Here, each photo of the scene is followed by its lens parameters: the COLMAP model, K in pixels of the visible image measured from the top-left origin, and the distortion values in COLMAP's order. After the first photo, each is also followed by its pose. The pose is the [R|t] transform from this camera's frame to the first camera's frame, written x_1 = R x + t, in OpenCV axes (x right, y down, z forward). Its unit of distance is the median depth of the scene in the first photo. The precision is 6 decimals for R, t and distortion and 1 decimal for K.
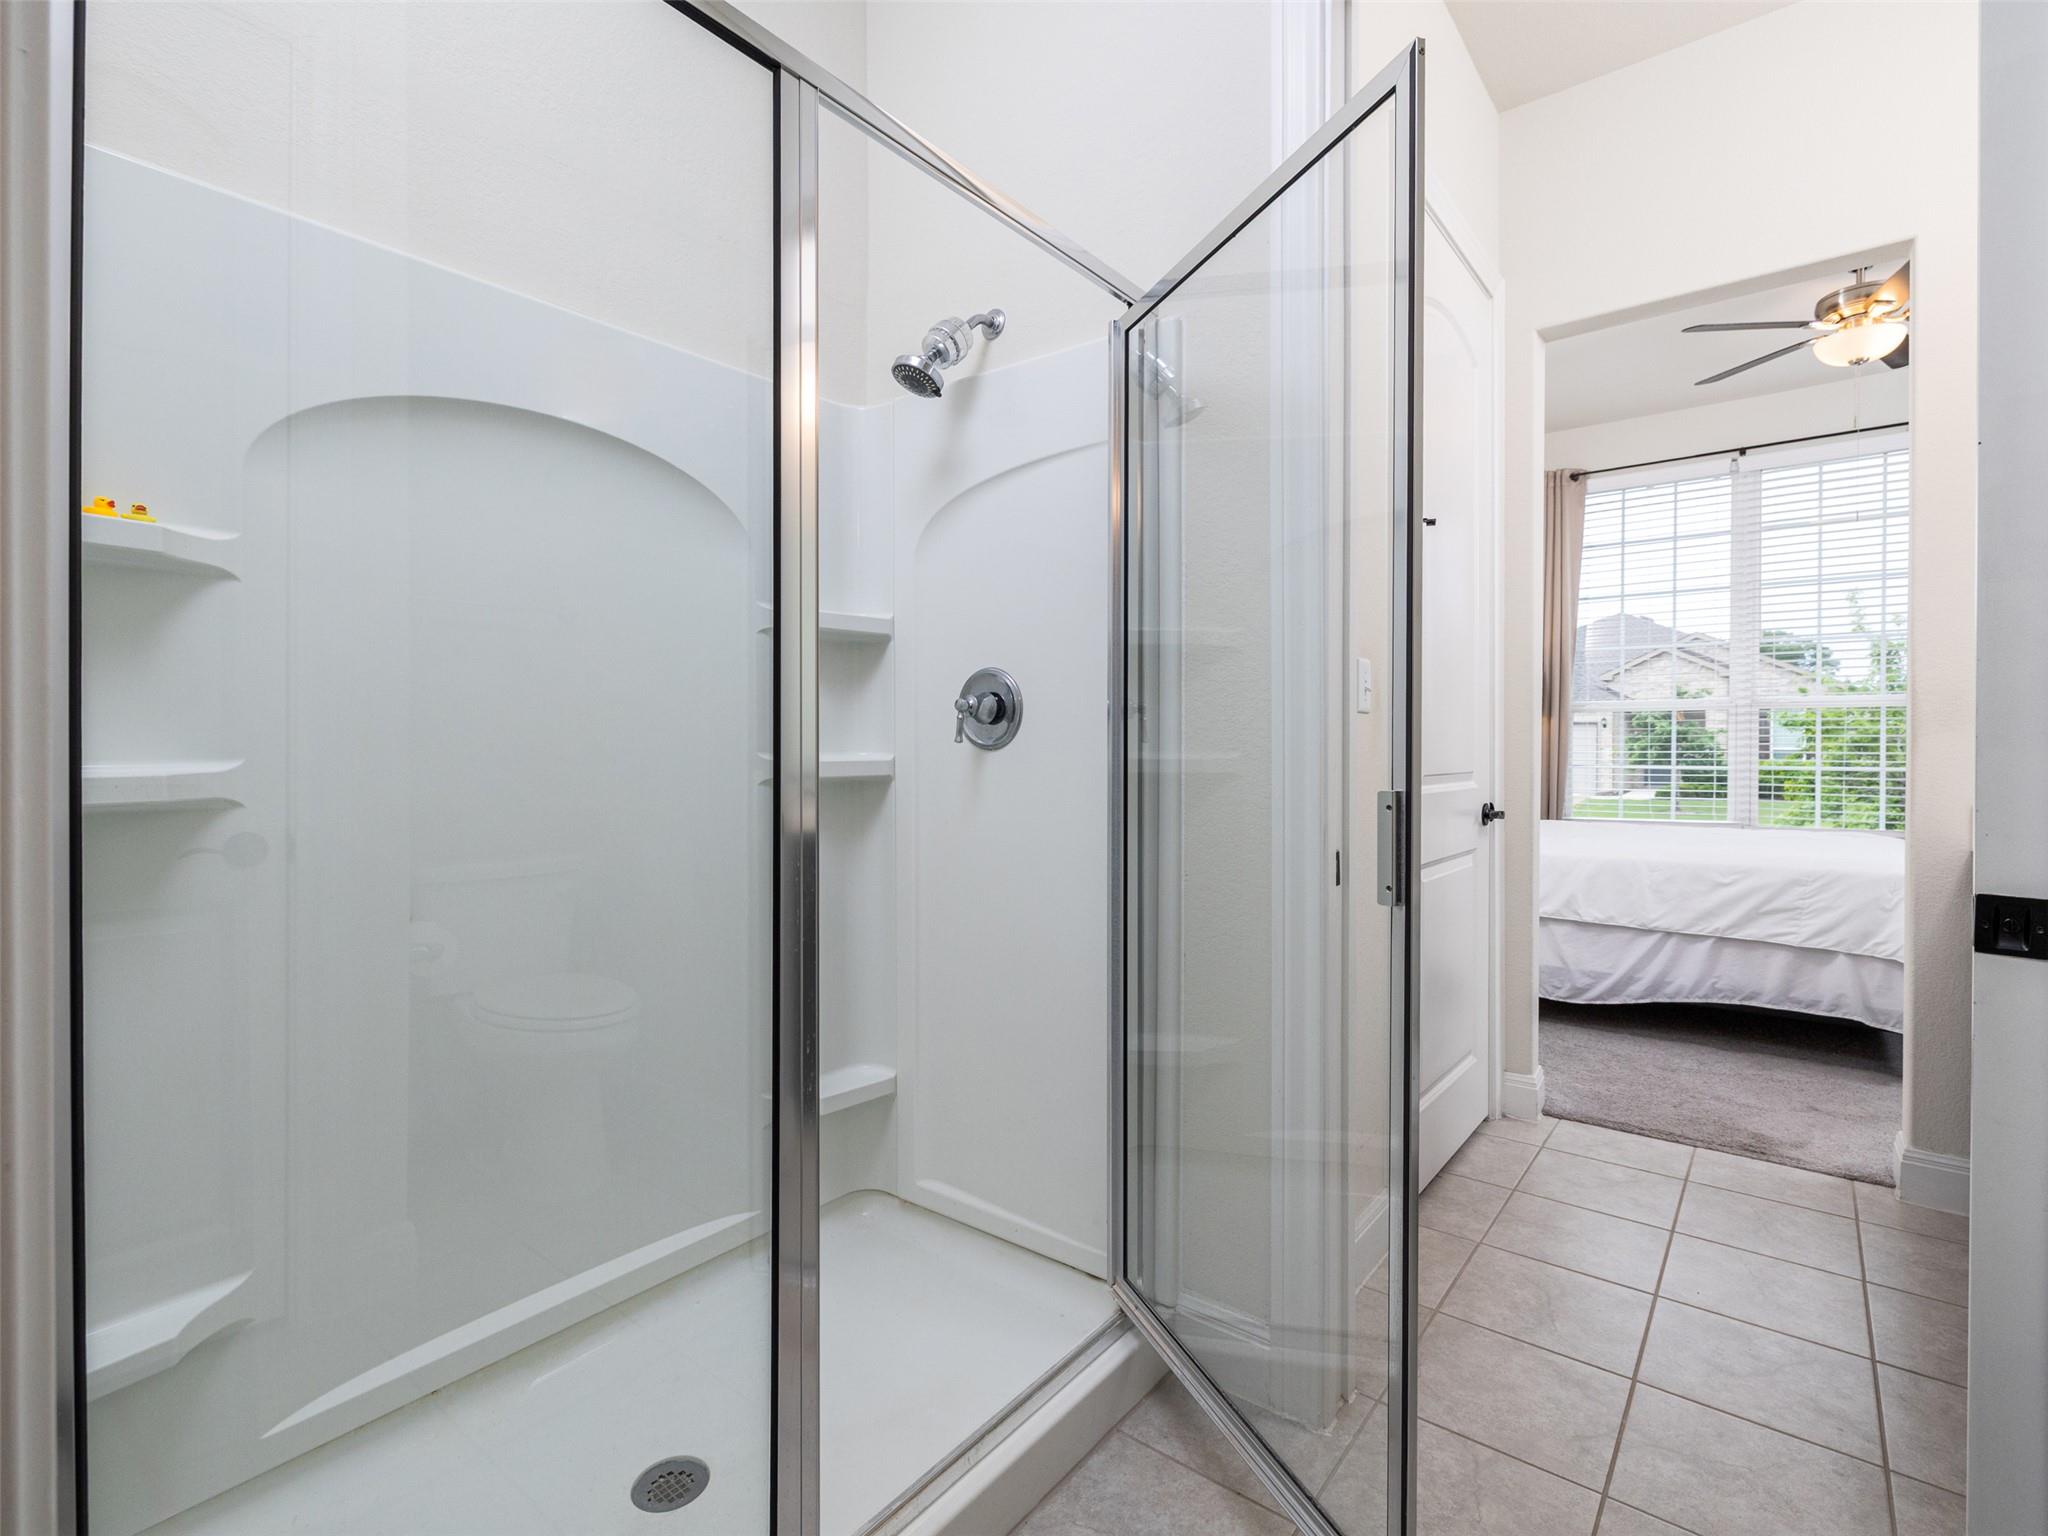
lens RADIAL K [[965.9, 0, 1019.7], [0, 965.9, 755.8], [0, 0, 1]] dist [-0.001899, -0.000644]
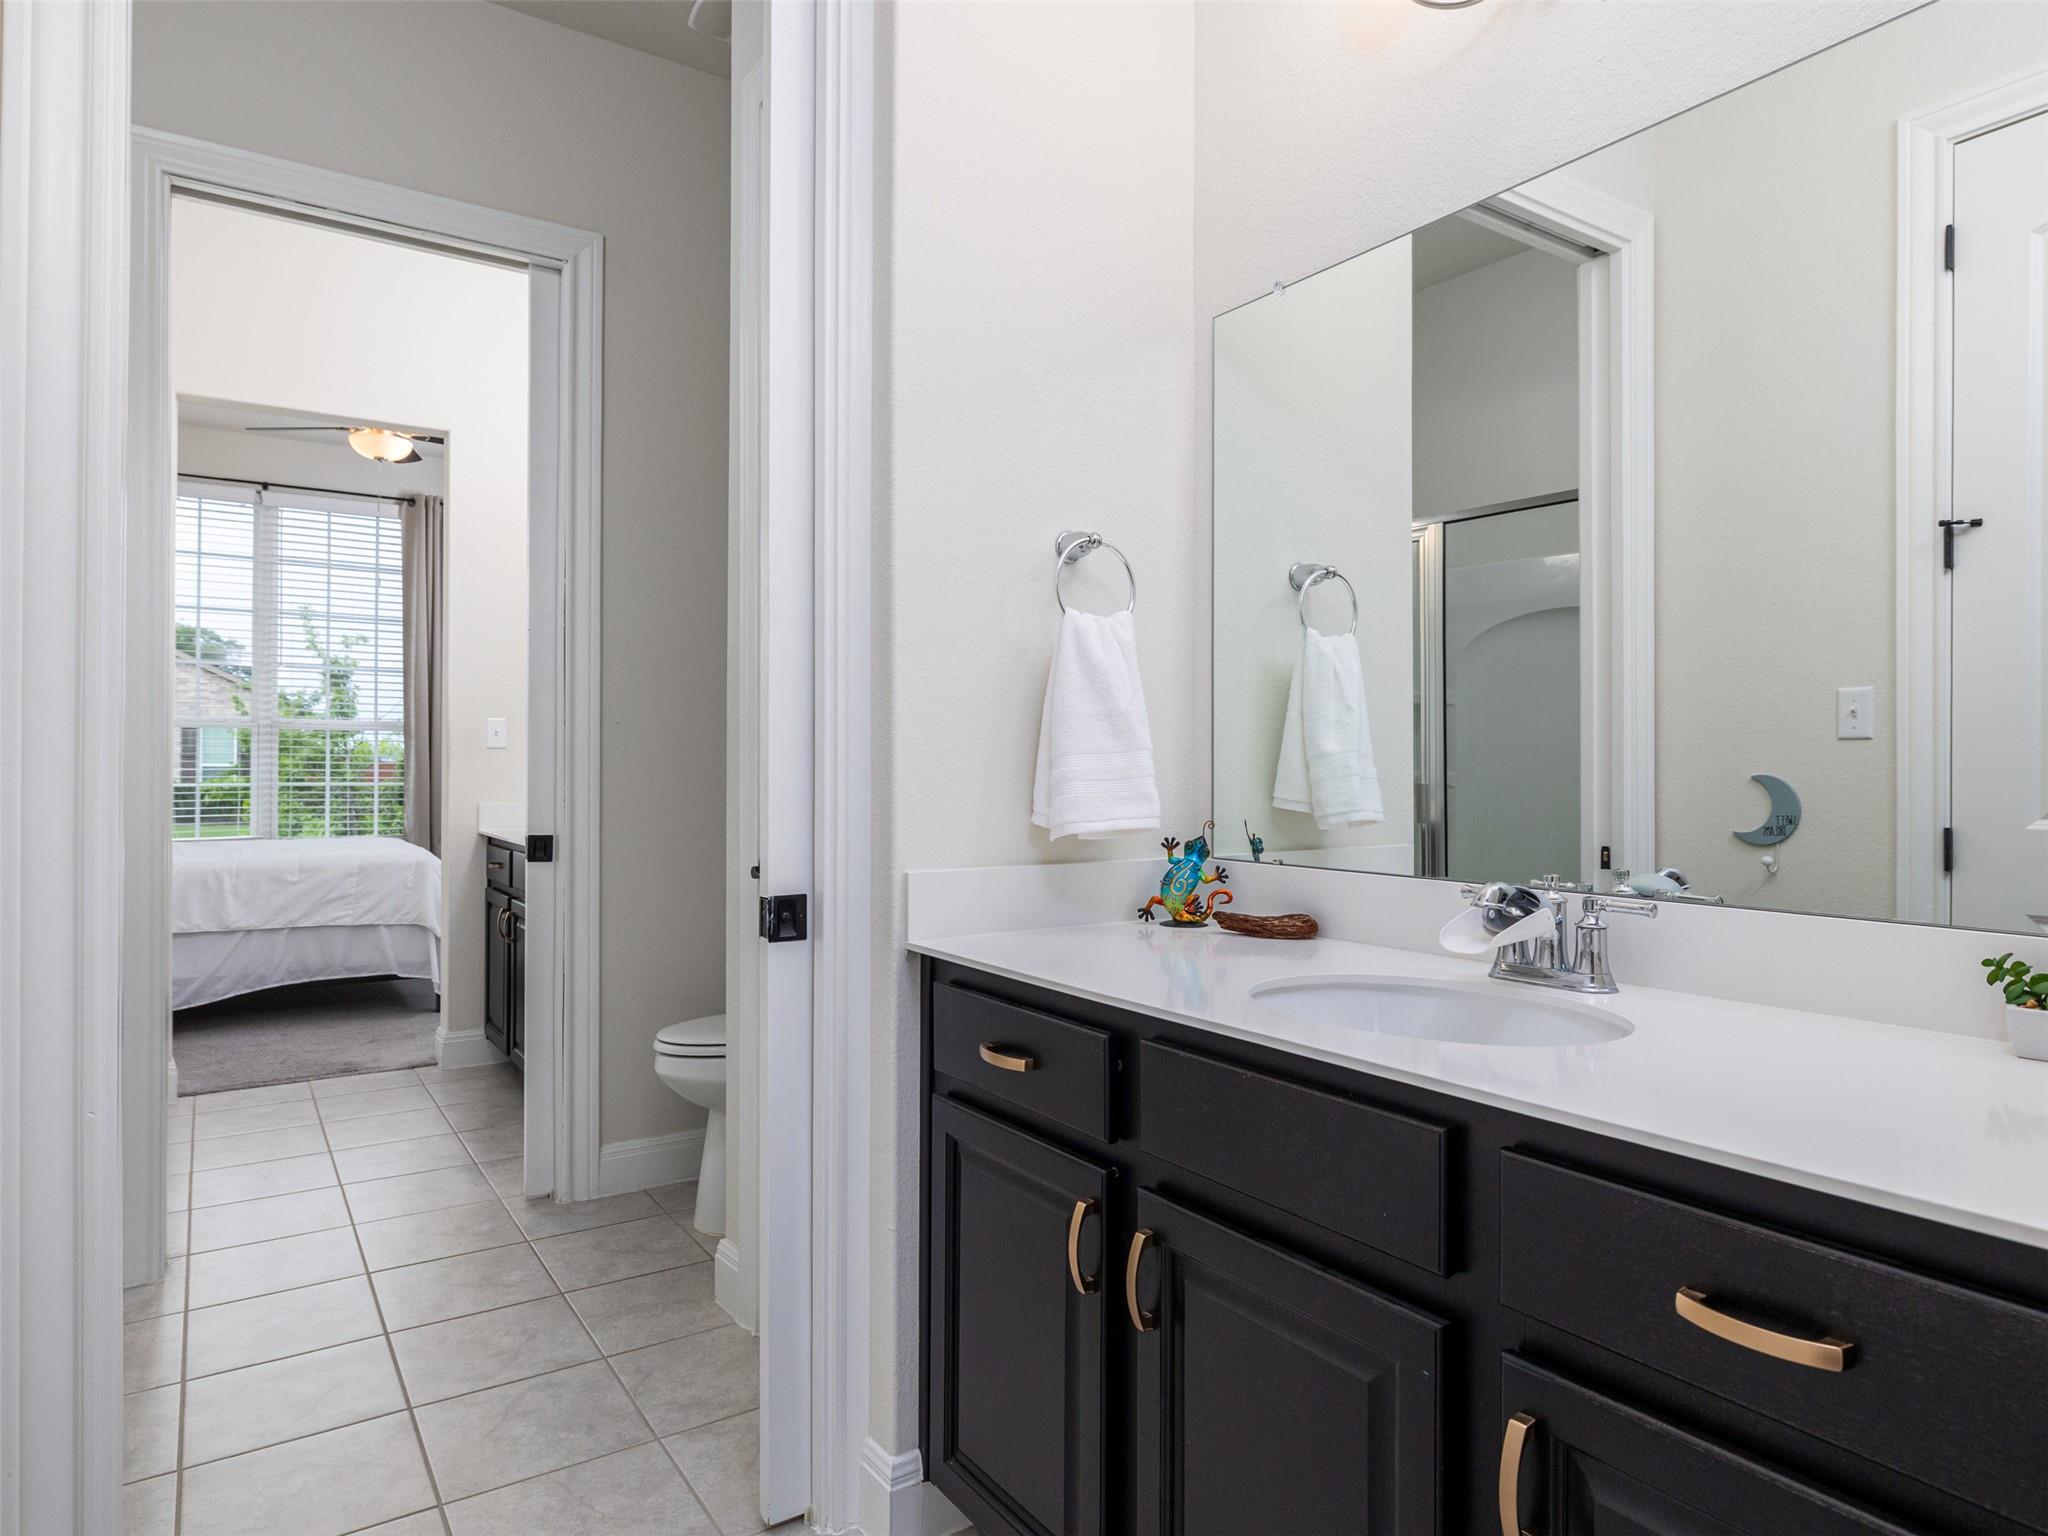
lens RADIAL K [[1213.3, 0, 1022.8], [0, 1213.3, 771.6], [0, 0, 1]] dist [-0.005509, -0.001789]
pose [[0.295765, -0.001367, 0.955260, -0.278272], [0.003377, 0.999994, 0.000385, 0.000457], [-0.955255, 0.003112, 0.295768, -0.189532]]
